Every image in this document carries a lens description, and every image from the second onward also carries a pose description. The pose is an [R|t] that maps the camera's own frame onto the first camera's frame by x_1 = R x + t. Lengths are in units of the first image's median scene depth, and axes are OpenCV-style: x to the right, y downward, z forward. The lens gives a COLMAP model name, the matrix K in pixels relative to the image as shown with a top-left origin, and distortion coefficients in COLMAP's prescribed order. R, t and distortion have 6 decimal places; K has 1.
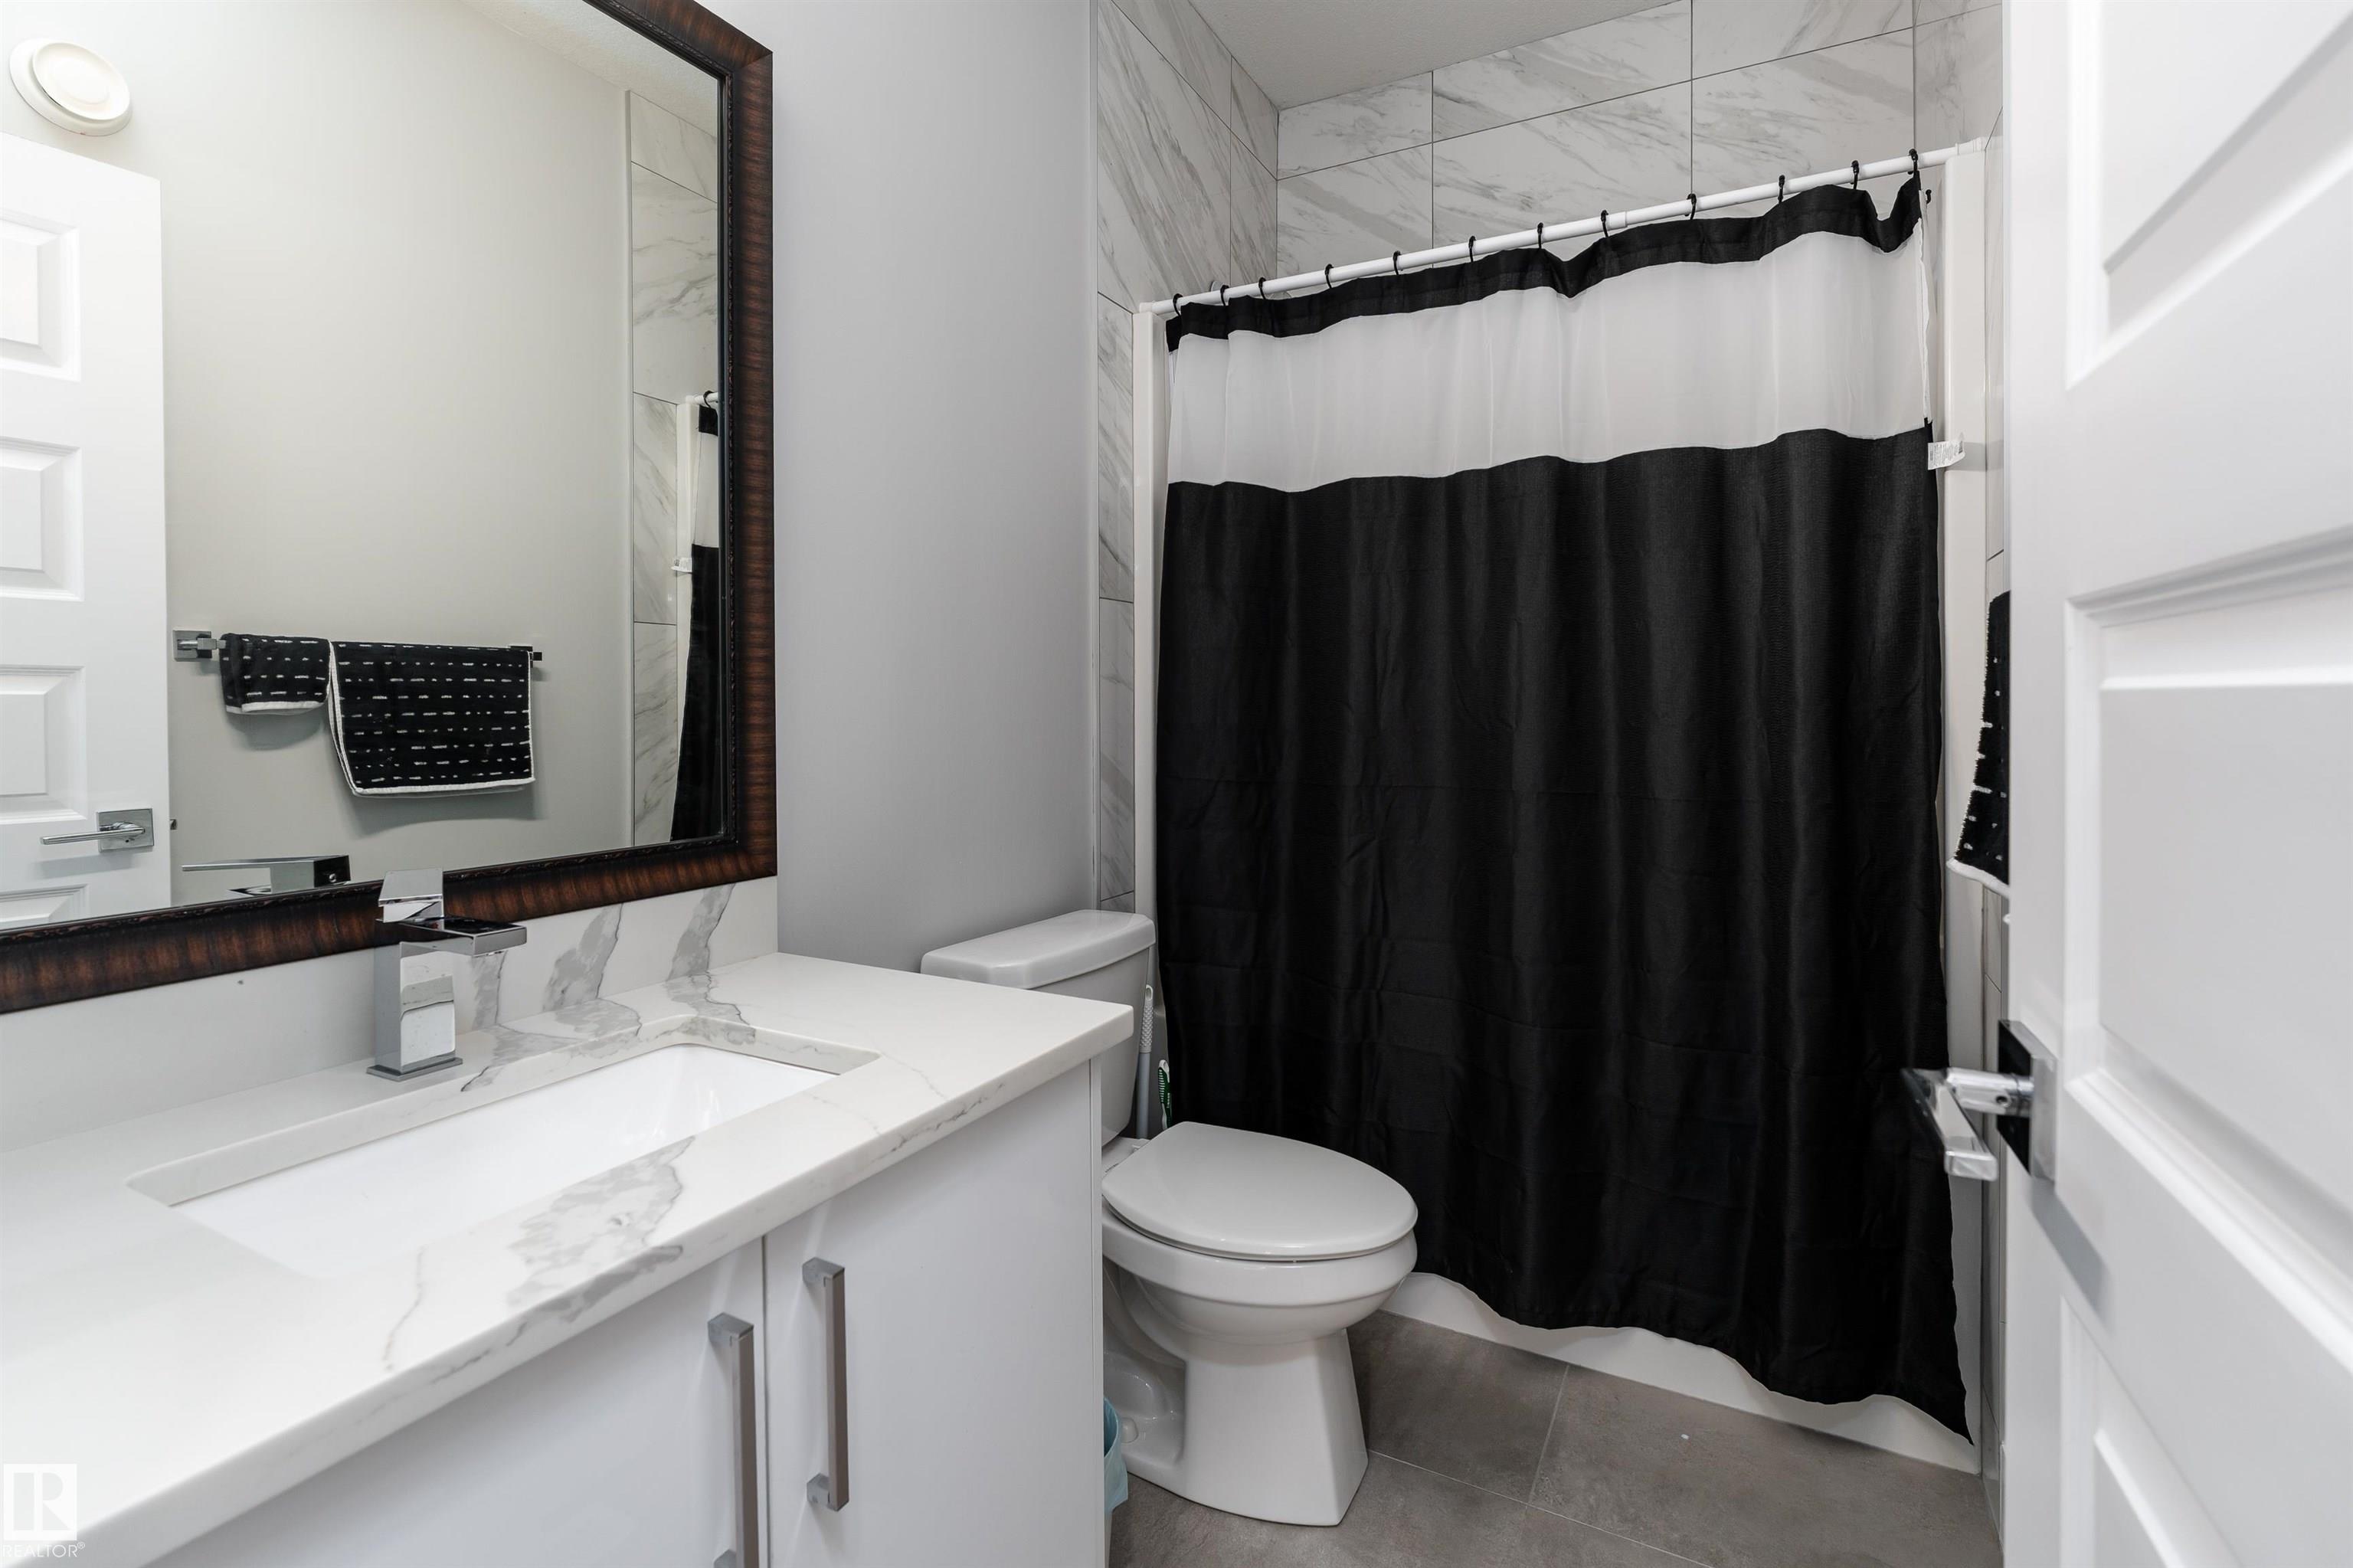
lens RADIAL K [[997.1, 0, 1268.8], [0, 997.1, 683.7], [0, 0, 1]] dist [0.001499, -0.001239]
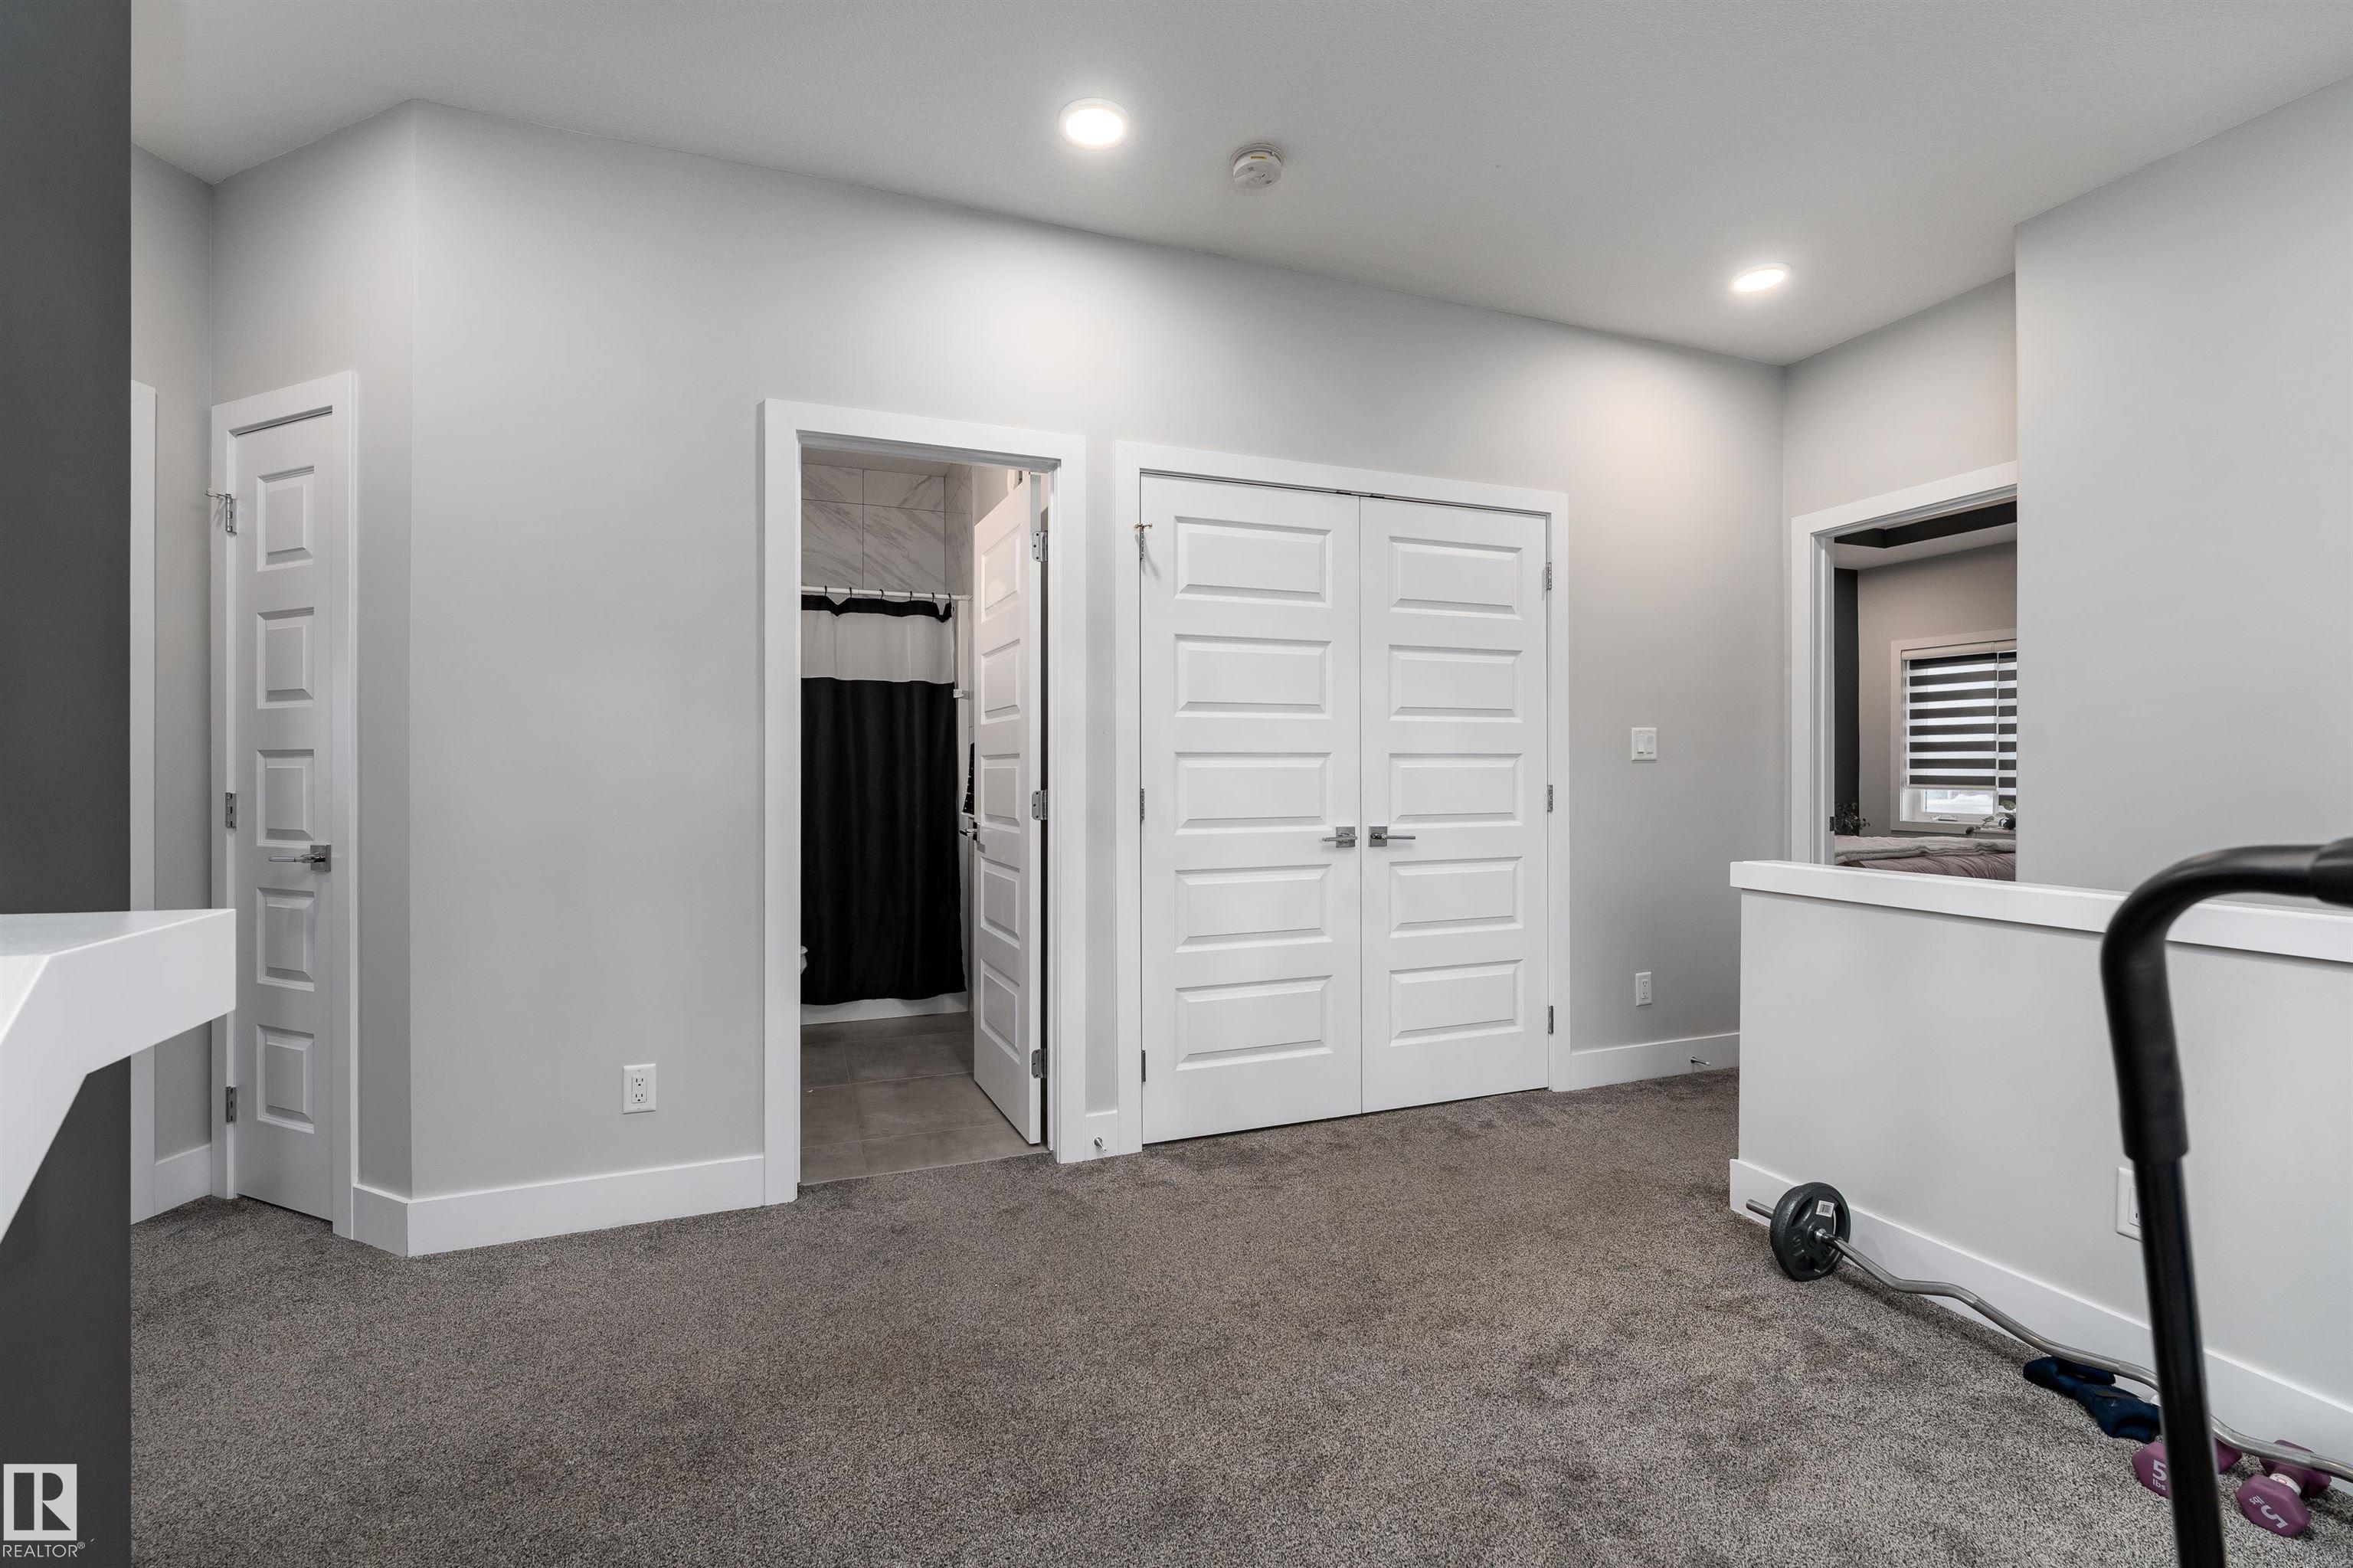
lens RADIAL K [[997.1, 0, 1178.6], [0, 997.1, 781.6], [0, 0, 1]] dist [0.001499, -0.001239]
pose [[0.672031, -0.004496, 0.740509, -1.162859], [0.000160, 0.999982, 0.005927, 0.032945], [-0.740523, -0.003865, 0.672020, -1.600296]]
